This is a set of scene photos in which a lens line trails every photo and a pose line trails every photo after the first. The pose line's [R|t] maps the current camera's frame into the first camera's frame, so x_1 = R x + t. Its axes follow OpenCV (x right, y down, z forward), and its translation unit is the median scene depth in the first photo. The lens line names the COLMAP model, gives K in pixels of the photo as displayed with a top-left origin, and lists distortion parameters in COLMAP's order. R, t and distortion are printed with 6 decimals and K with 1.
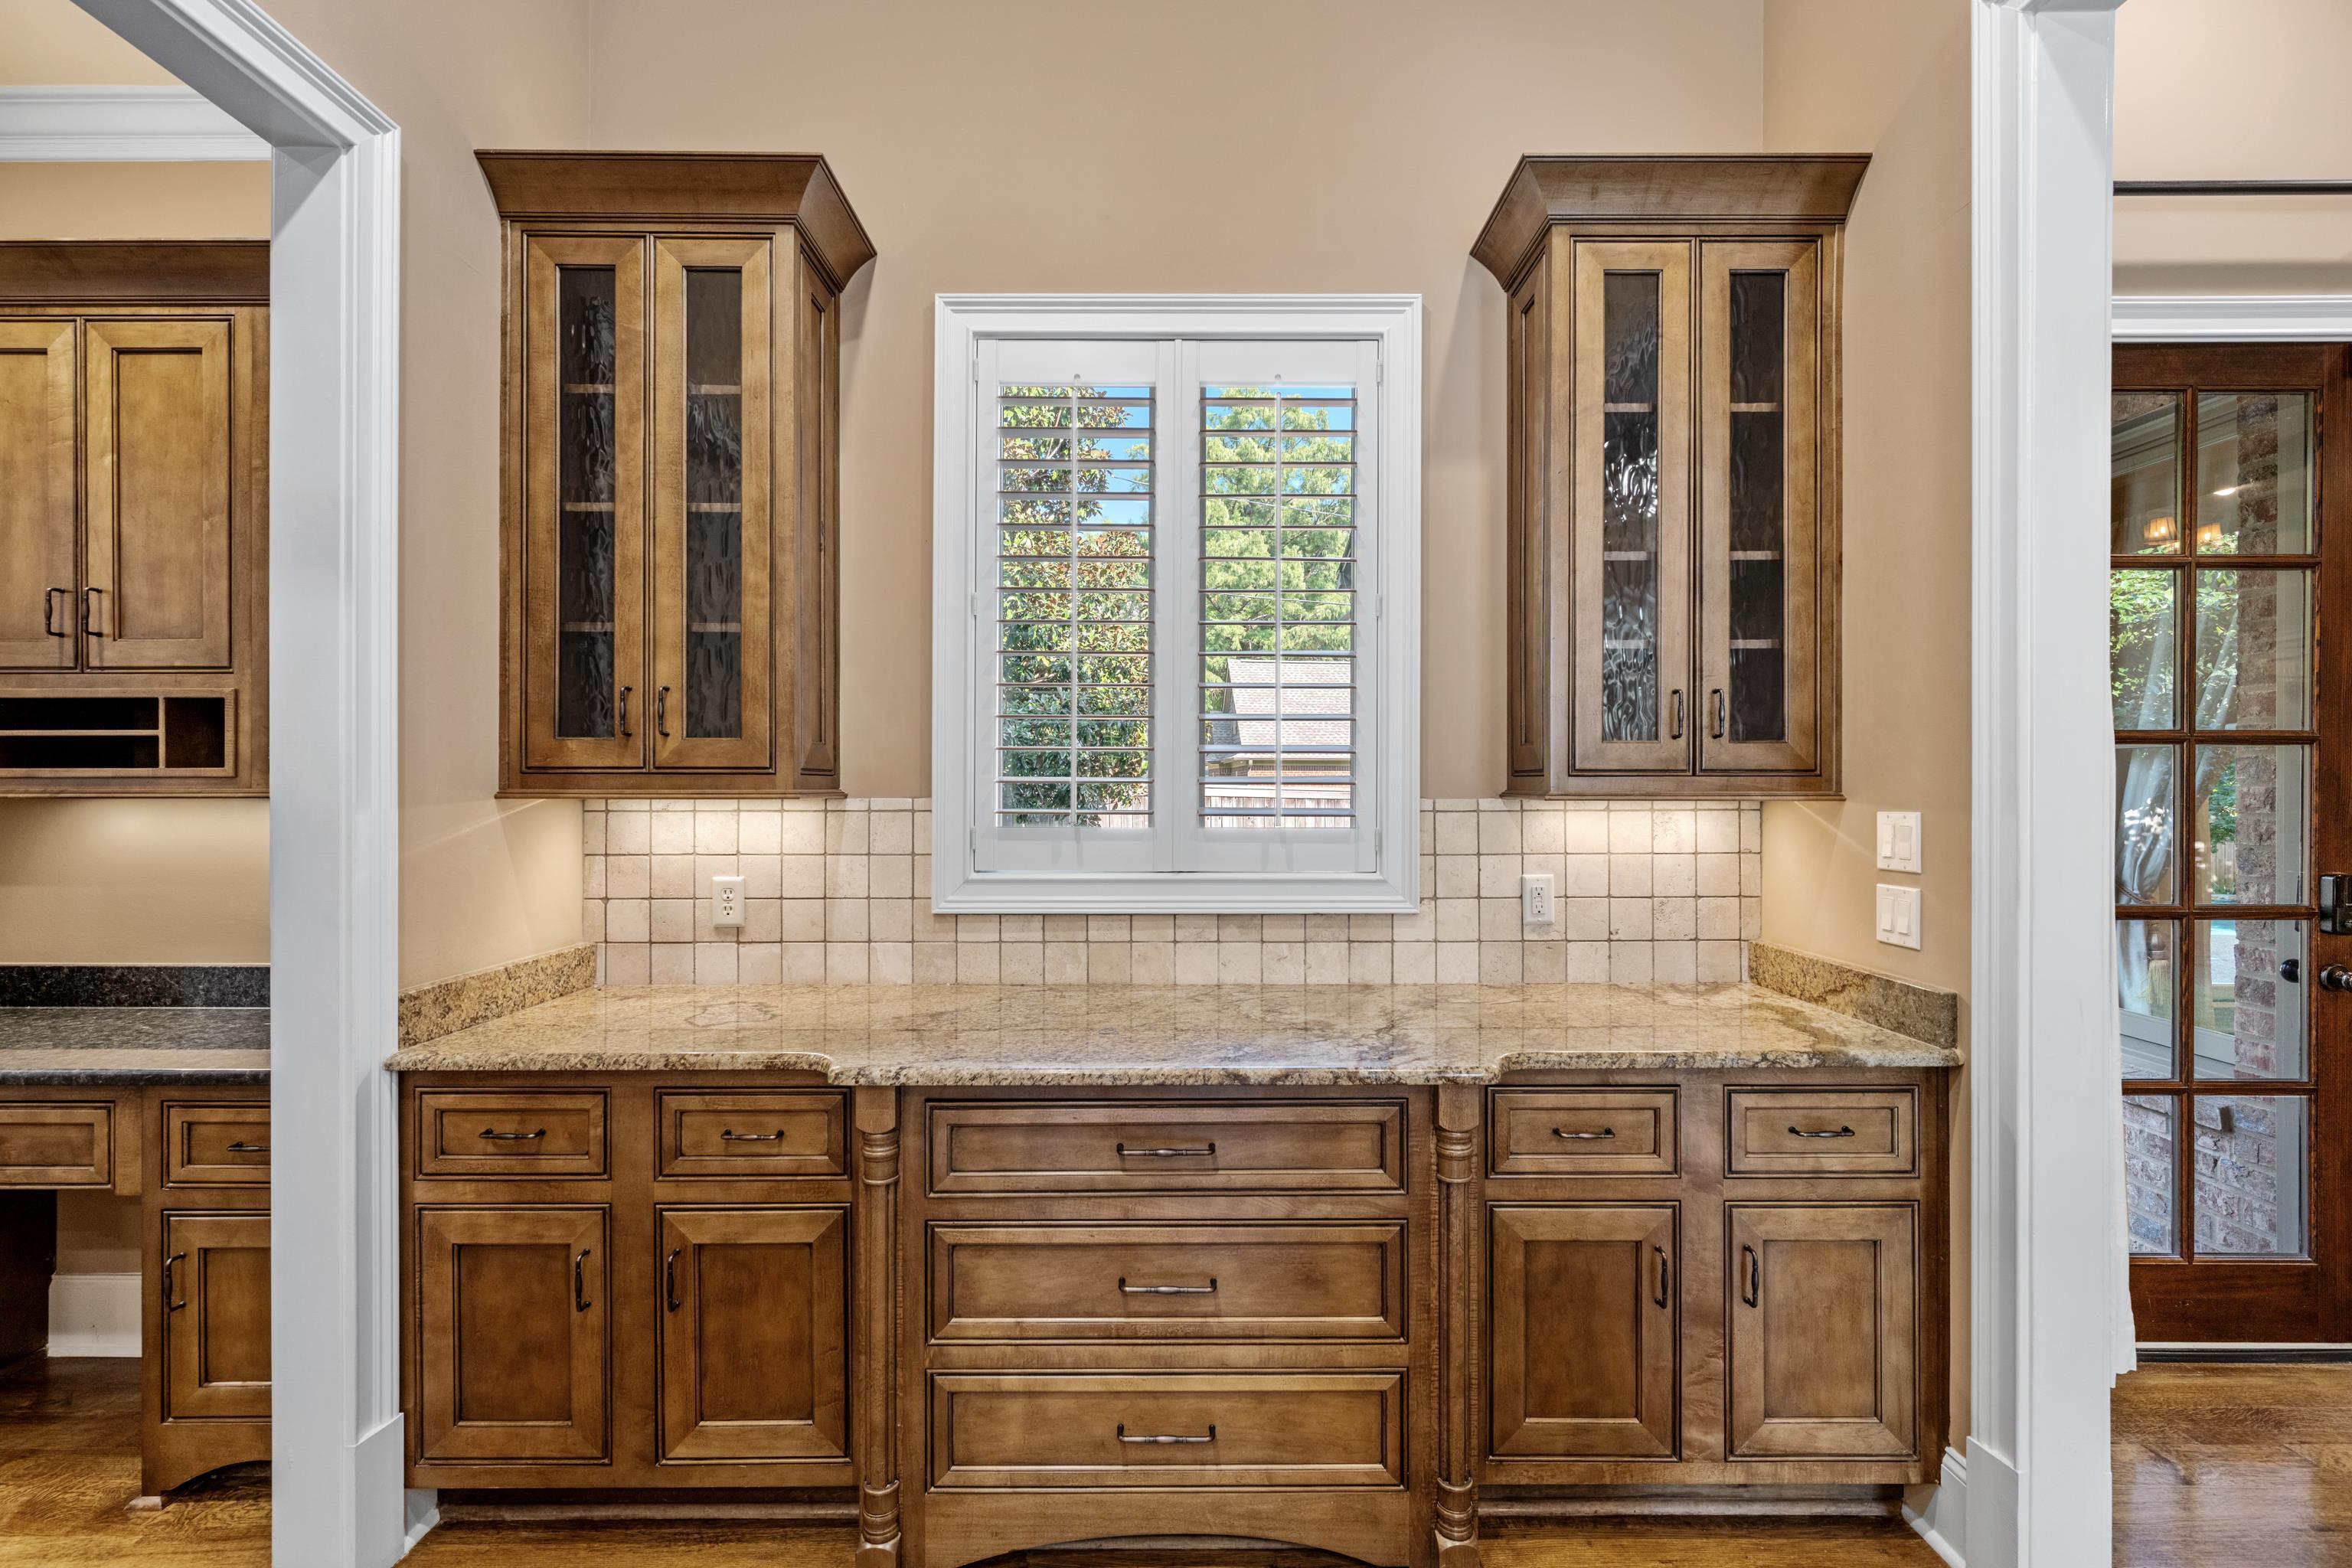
lens RADIAL K [[1020.9, 0, 1179.5], [0, 1020.9, 796.9], [0, 0, 1]] dist [-0.000622, 0.000251]
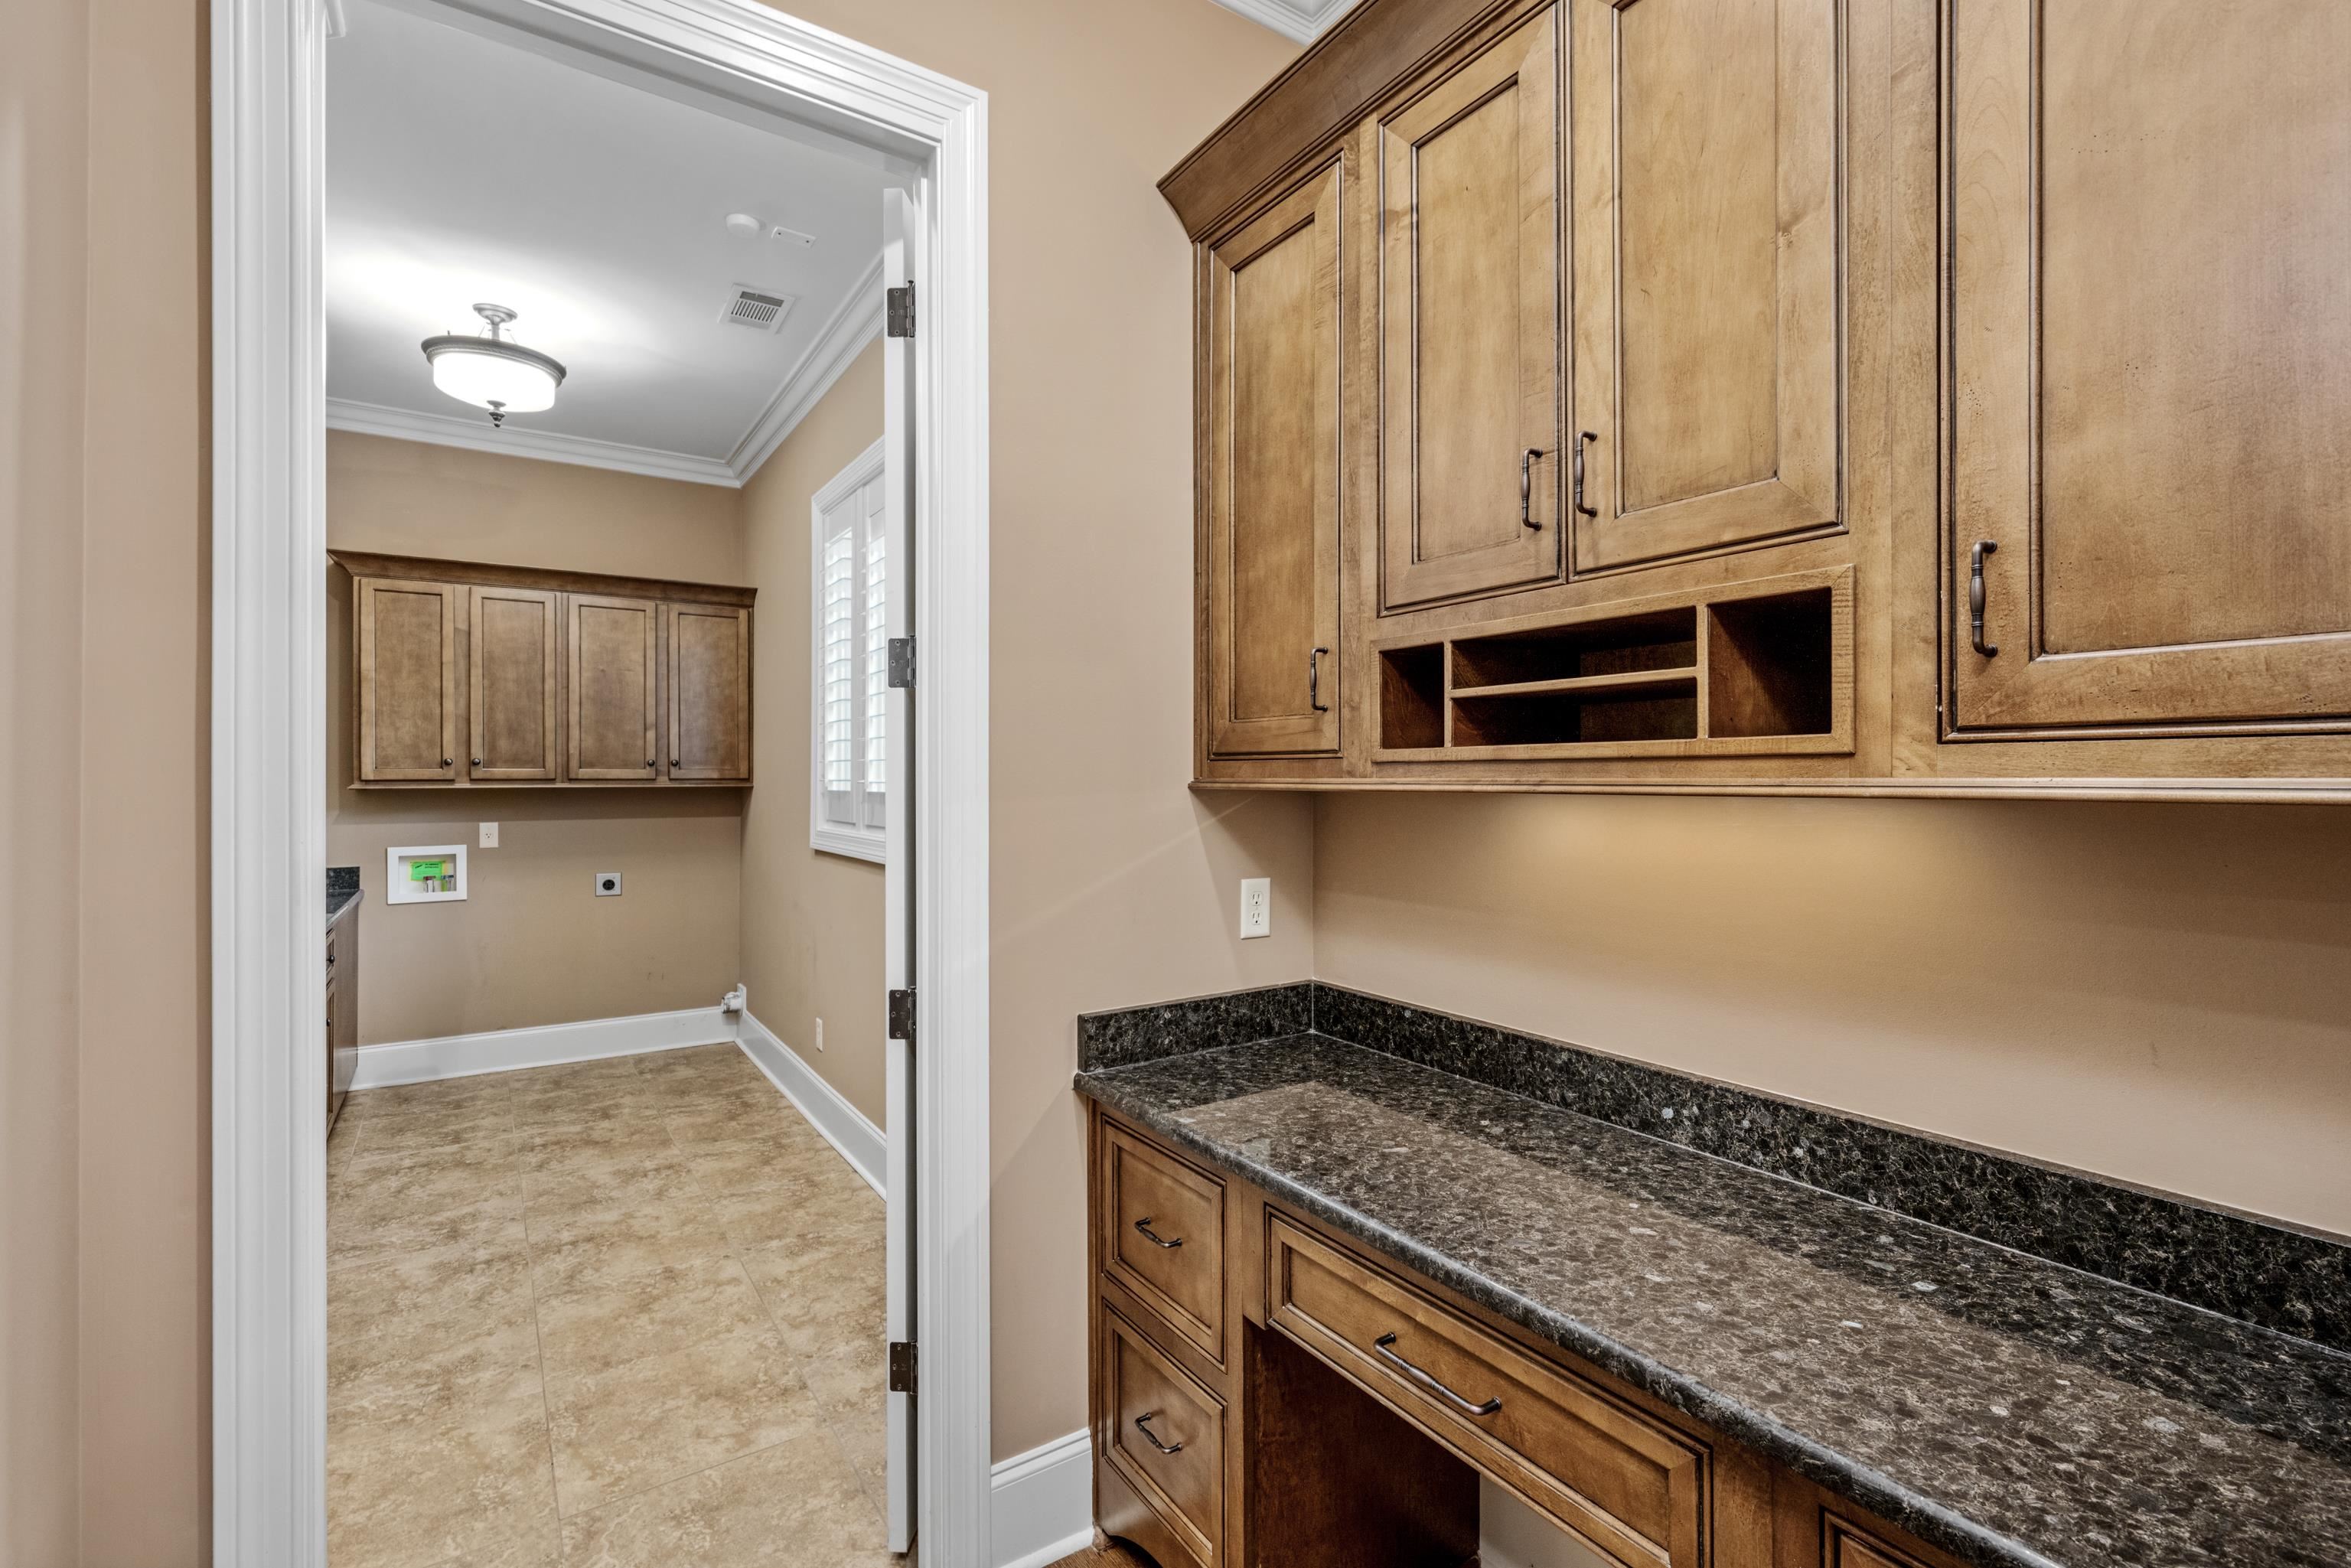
lens RADIAL K [[1020.5, 0, 1188.8], [0, 1020.5, 763.8], [0, 0, 1]] dist [-0.000622, 0.000251]
pose [[0.564919, -0.009236, -0.825095, -0.709885], [-0.000133, 0.999936, -0.011284, -0.009048], [0.825146, 0.006484, 0.564882, 0.481741]]
